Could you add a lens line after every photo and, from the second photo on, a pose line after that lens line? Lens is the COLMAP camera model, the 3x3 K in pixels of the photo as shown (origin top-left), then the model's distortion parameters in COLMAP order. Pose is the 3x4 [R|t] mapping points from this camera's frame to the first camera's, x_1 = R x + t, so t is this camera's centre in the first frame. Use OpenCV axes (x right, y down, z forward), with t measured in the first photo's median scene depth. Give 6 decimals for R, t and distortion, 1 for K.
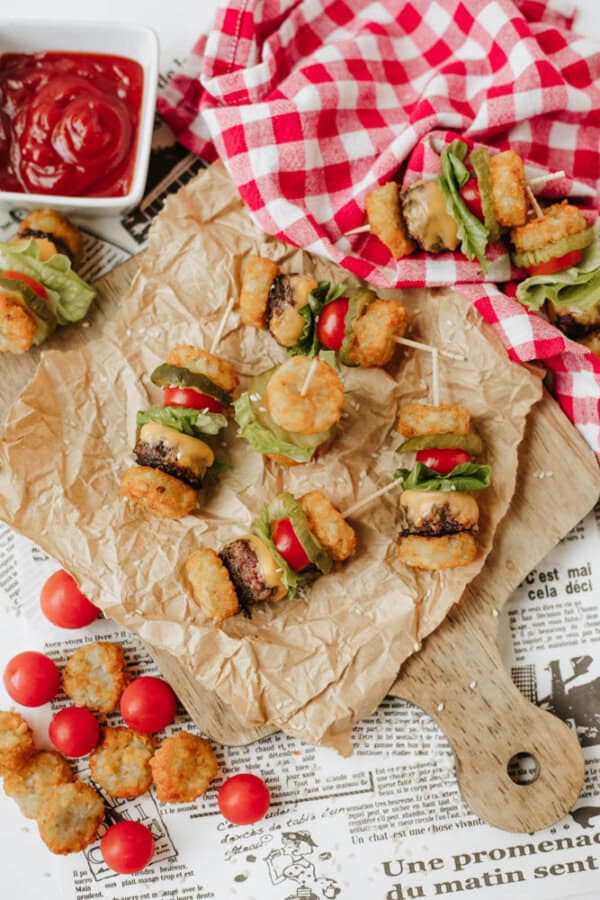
lens RADIAL K [[1686.3, 0, 304.7], [0, 1686.3, 471.8], [0, 0, 1]] dist [-0.186968, 0.000000]
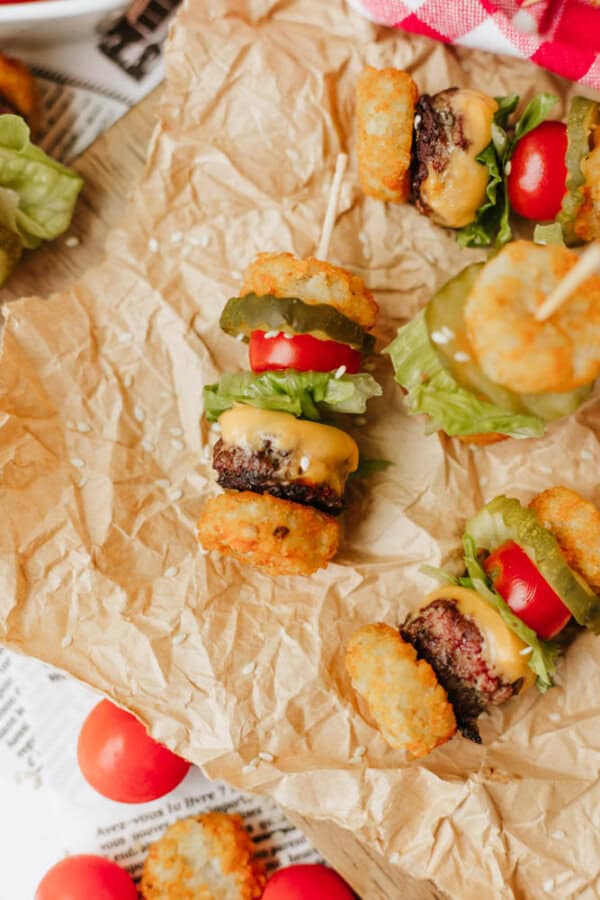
lens RADIAL K [[1686.3, 0, 275.5], [0, 1686.3, 451.8], [0, 0, 1]] dist [-0.186968, 0.000000]
pose [[0.987263, -0.155302, 0.034549, -0.098776], [0.152534, 0.985675, 0.071964, -0.051495], [-0.045230, -0.065778, 0.996809, 0.468354]]
